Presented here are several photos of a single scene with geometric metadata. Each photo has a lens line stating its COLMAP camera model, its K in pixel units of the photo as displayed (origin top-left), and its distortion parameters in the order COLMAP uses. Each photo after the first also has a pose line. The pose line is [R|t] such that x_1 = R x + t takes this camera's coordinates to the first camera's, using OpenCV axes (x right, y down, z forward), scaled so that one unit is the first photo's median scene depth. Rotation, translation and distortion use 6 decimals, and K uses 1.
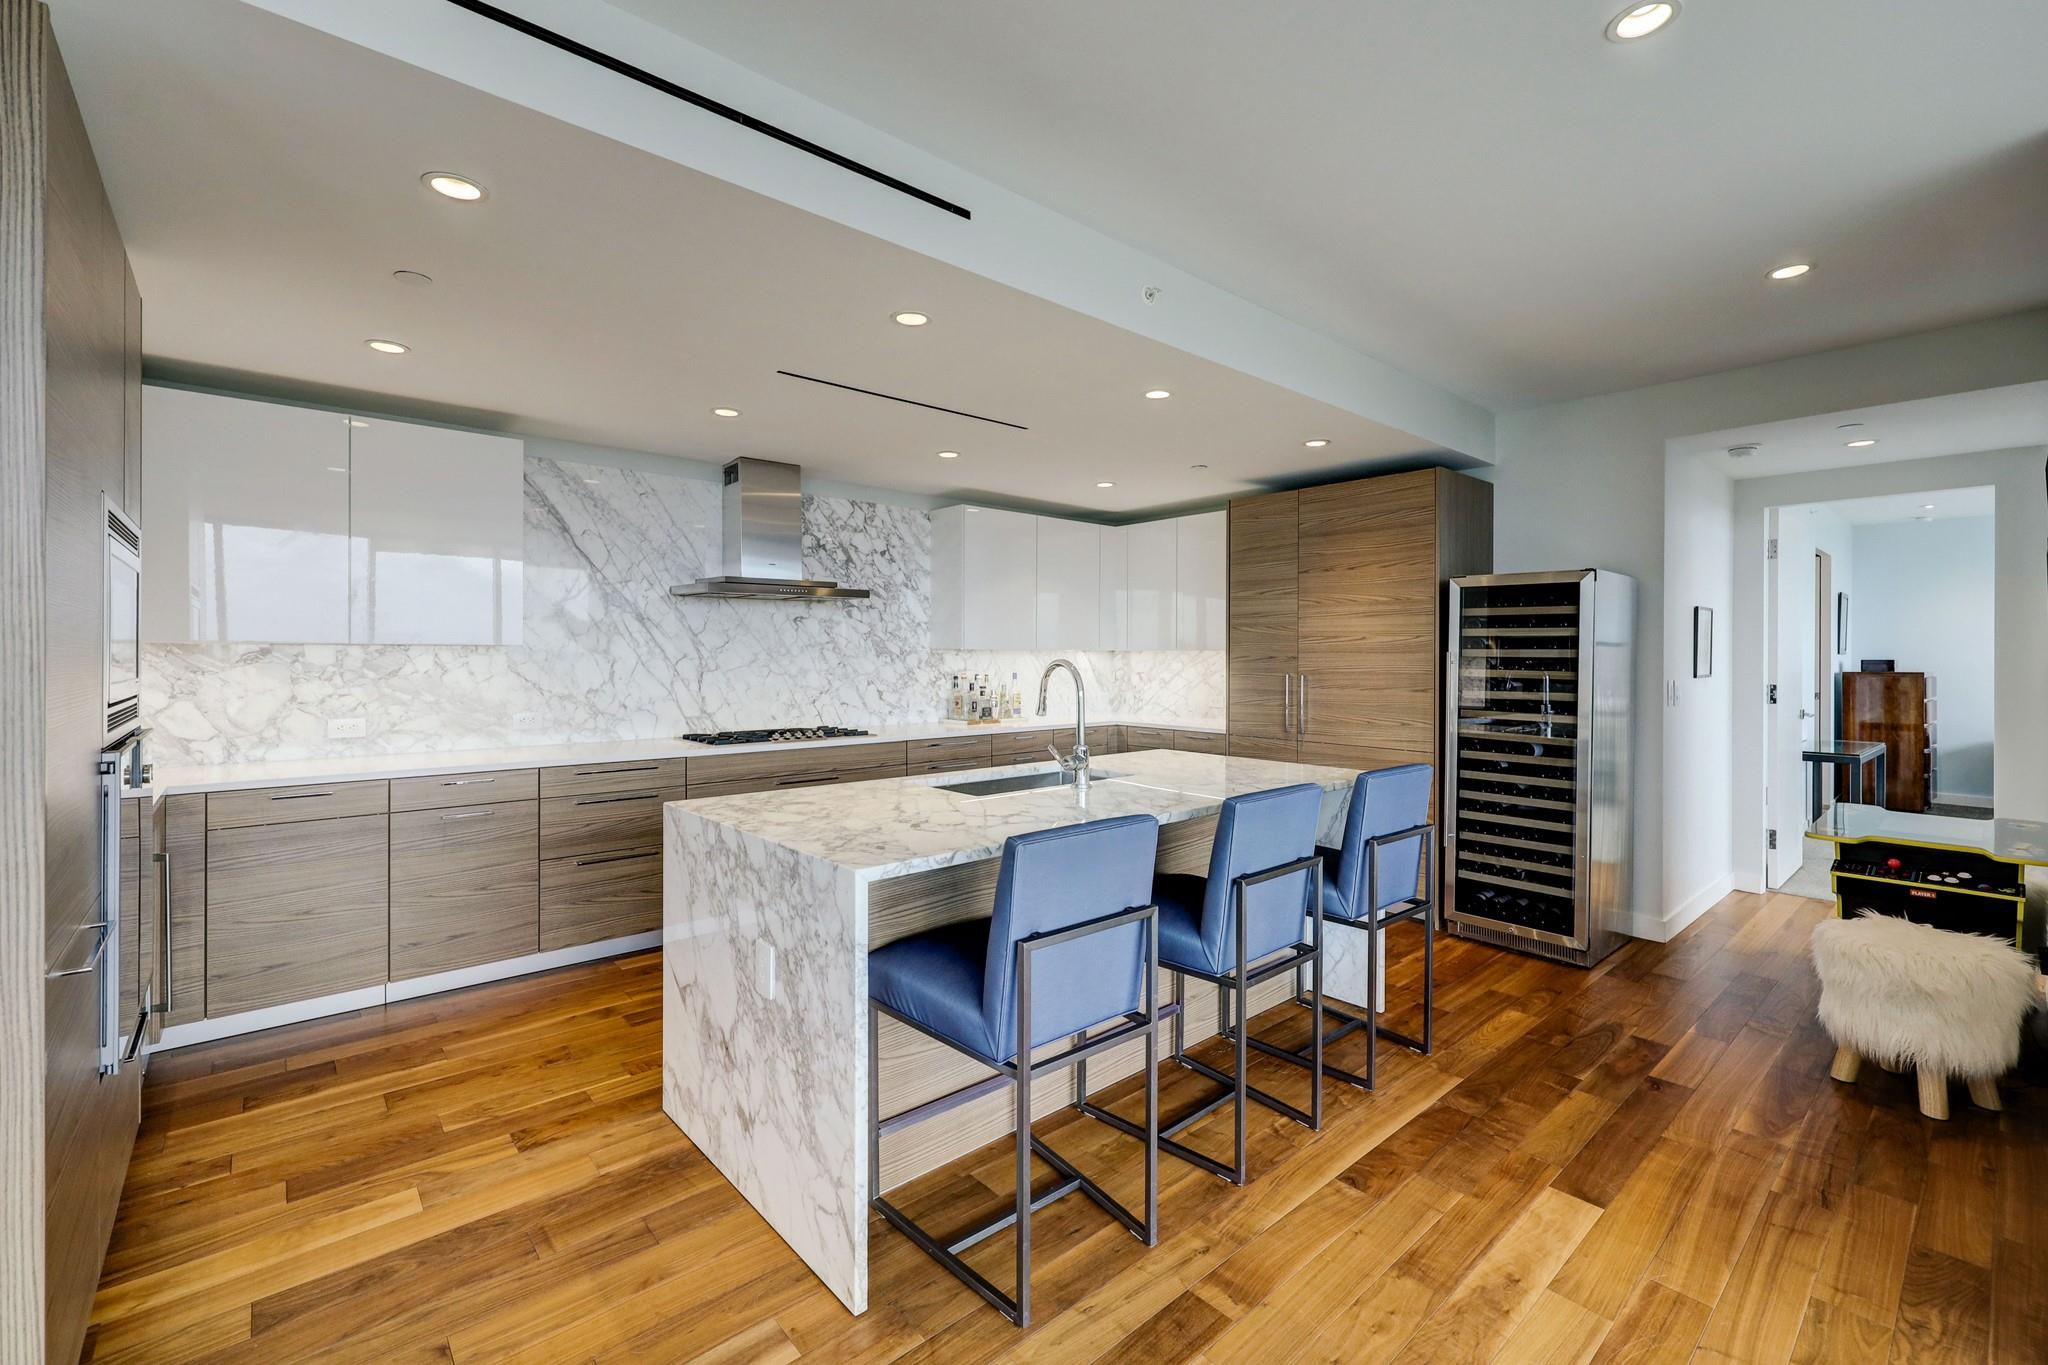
lens RADIAL K [[847.7, 0, 1049.7], [0, 847.7, 672.9], [0, 0, 1]] dist [-0.002629, 0.000671]
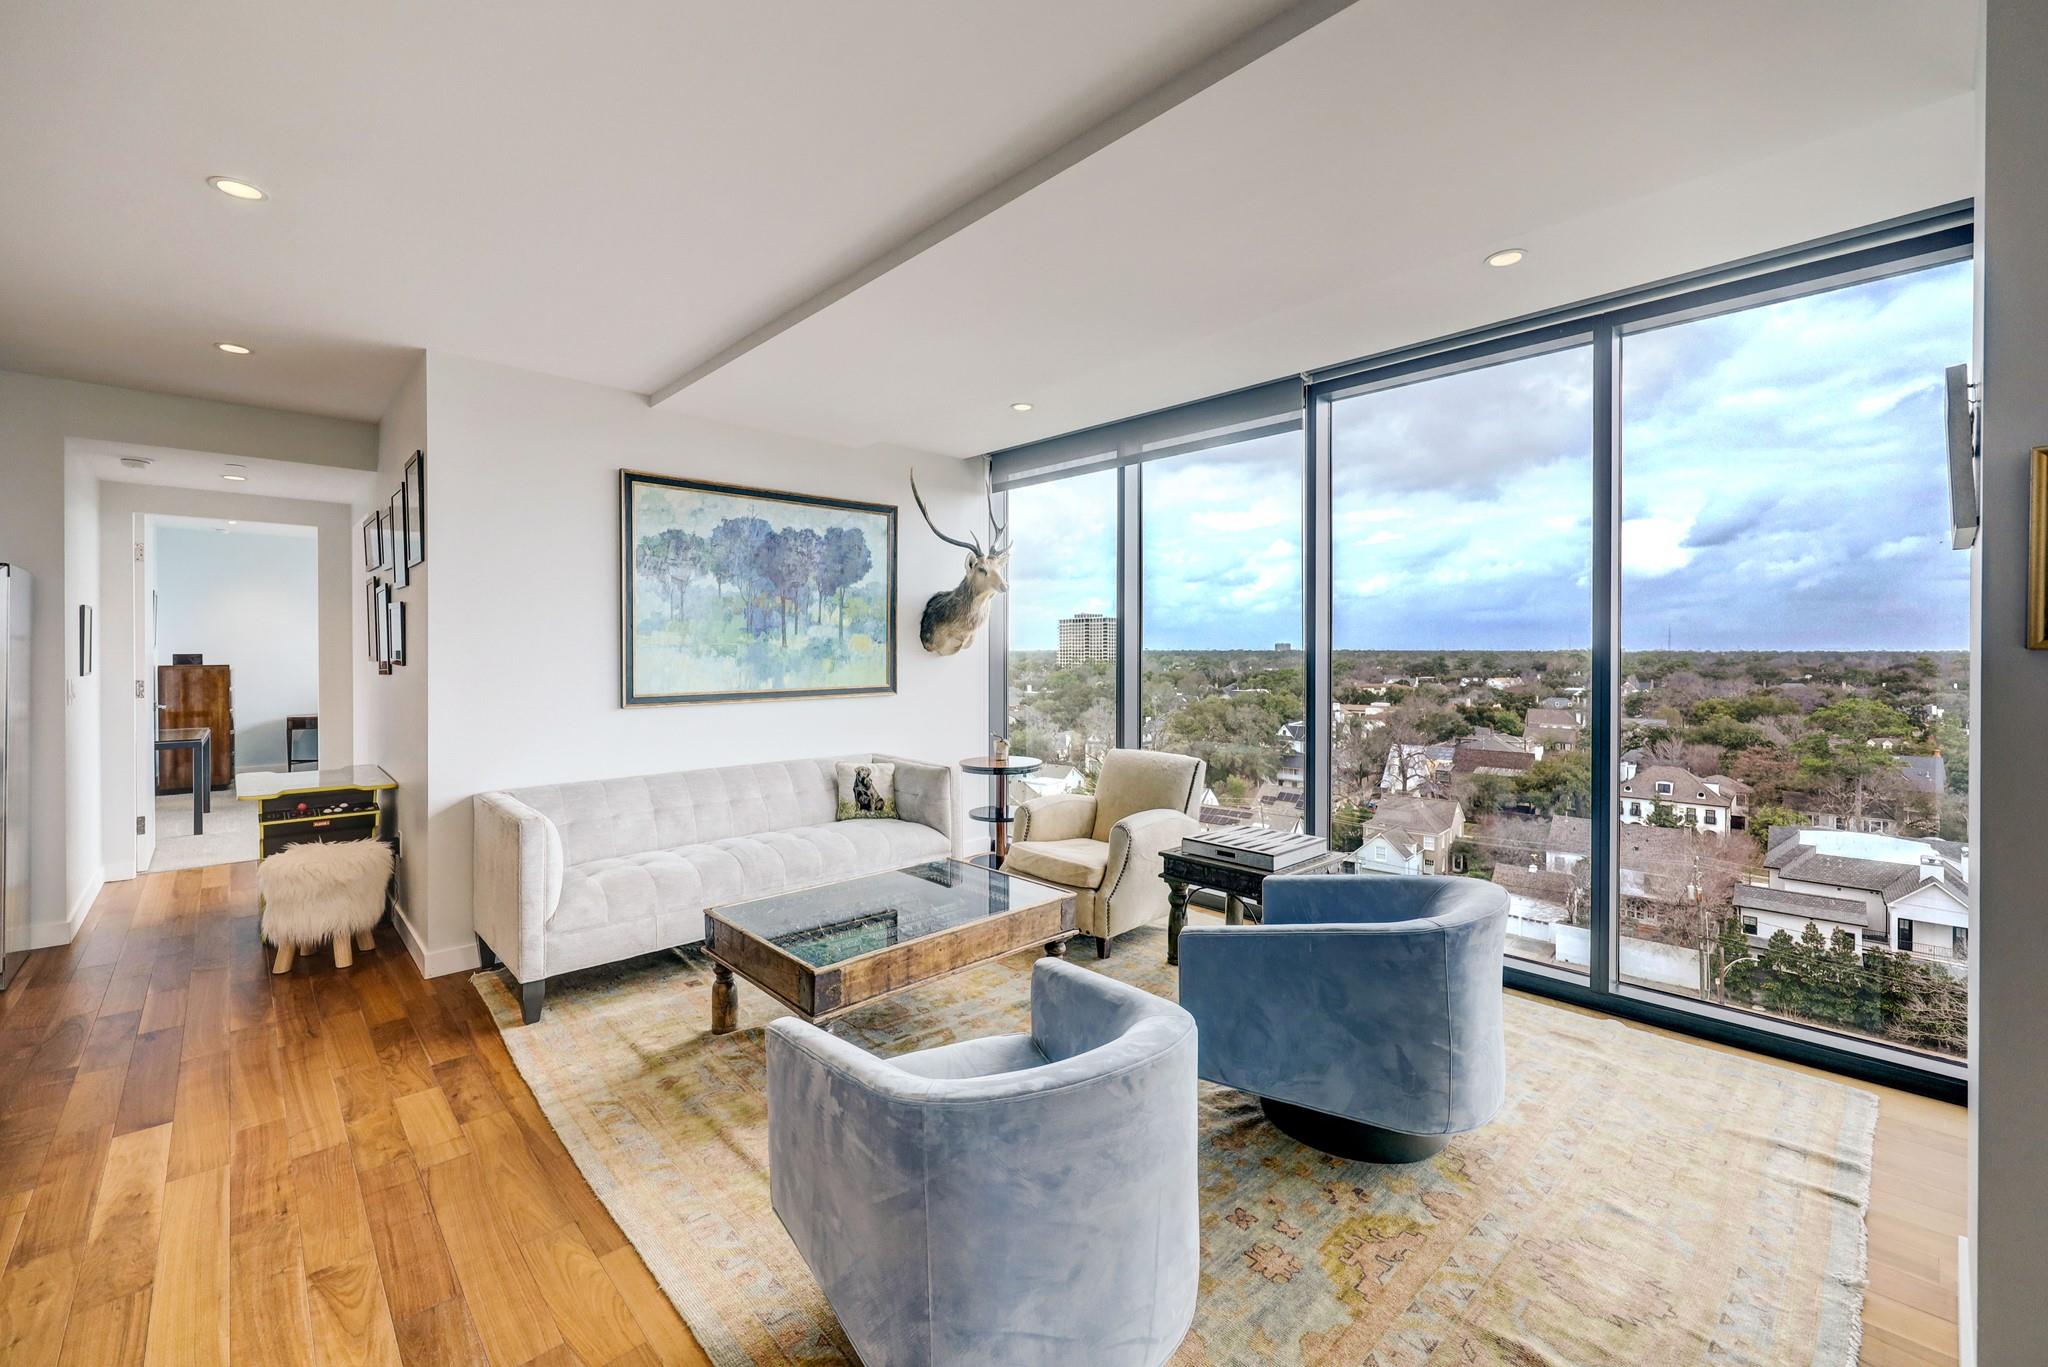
lens RADIAL K [[847.7, 0, 1005.2], [0, 847.7, 598.5], [0, 0, 1]] dist [-0.002629, 0.000671]
pose [[-0.021337, 0.056723, 0.998162, -0.294862], [0.020250, 0.998209, -0.056292, -0.008626], [-0.999567, 0.019011, -0.022448, -0.082870]]
